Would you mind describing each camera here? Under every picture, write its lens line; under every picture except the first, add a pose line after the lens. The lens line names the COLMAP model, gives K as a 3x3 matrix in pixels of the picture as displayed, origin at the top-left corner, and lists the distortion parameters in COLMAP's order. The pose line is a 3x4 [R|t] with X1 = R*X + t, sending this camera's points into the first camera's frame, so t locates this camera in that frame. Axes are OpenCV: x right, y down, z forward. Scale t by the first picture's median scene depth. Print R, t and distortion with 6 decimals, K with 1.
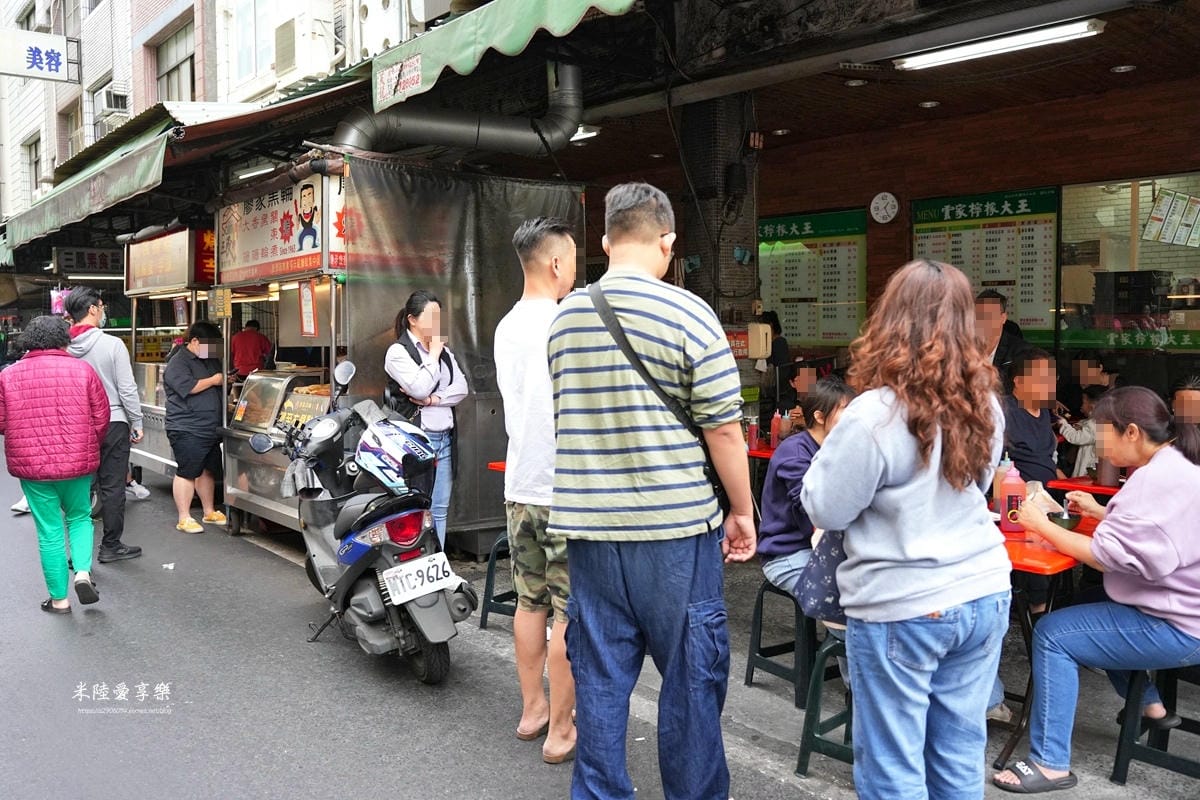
lens RADIAL K [[963.5, 0, 600.0], [0, 963.5, 400.0], [0, 0, 1]] dist [-0.059619, 0.001809]
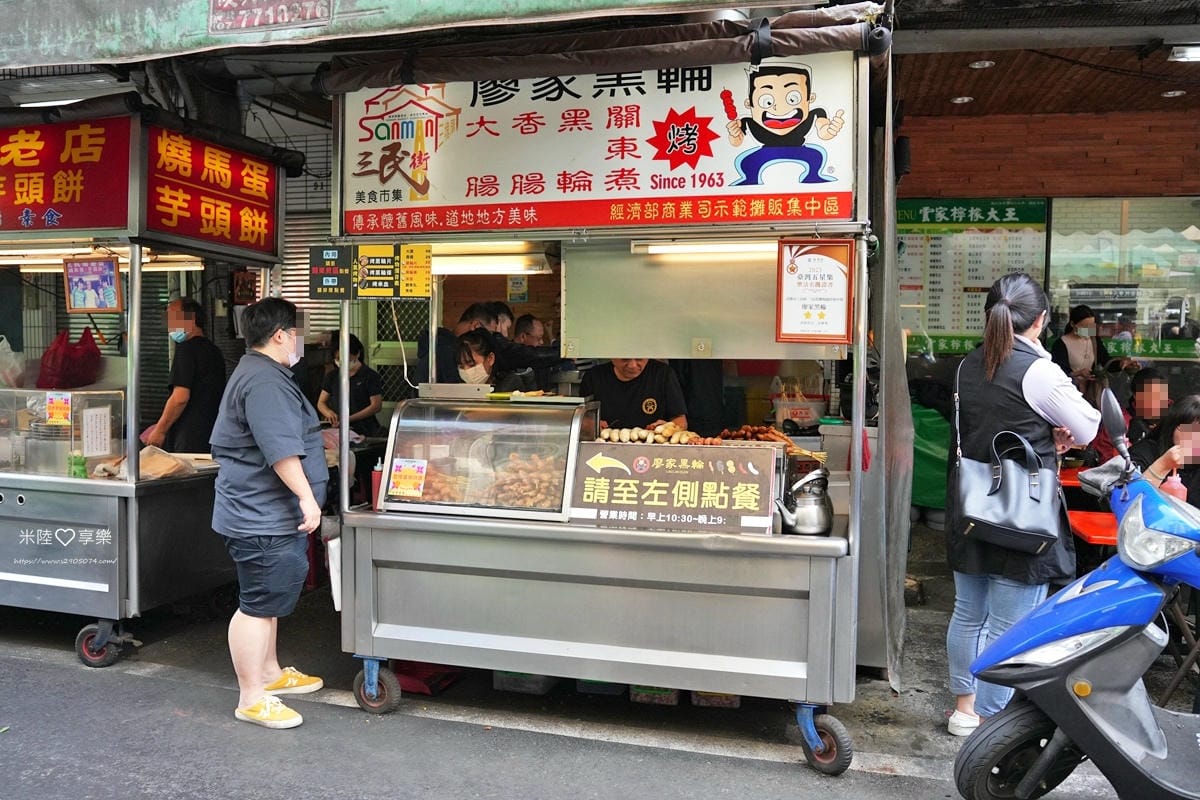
lens RADIAL K [[963.5, 0, 600.0], [0, 963.5, 400.0], [0, 0, 1]] dist [-0.059619, 0.001809]
pose [[0.825012, -0.026405, 0.564498, -0.500111], [0.025731, 0.999627, 0.009153, -0.028684], [-0.564529, 0.006973, 0.825383, 0.426390]]
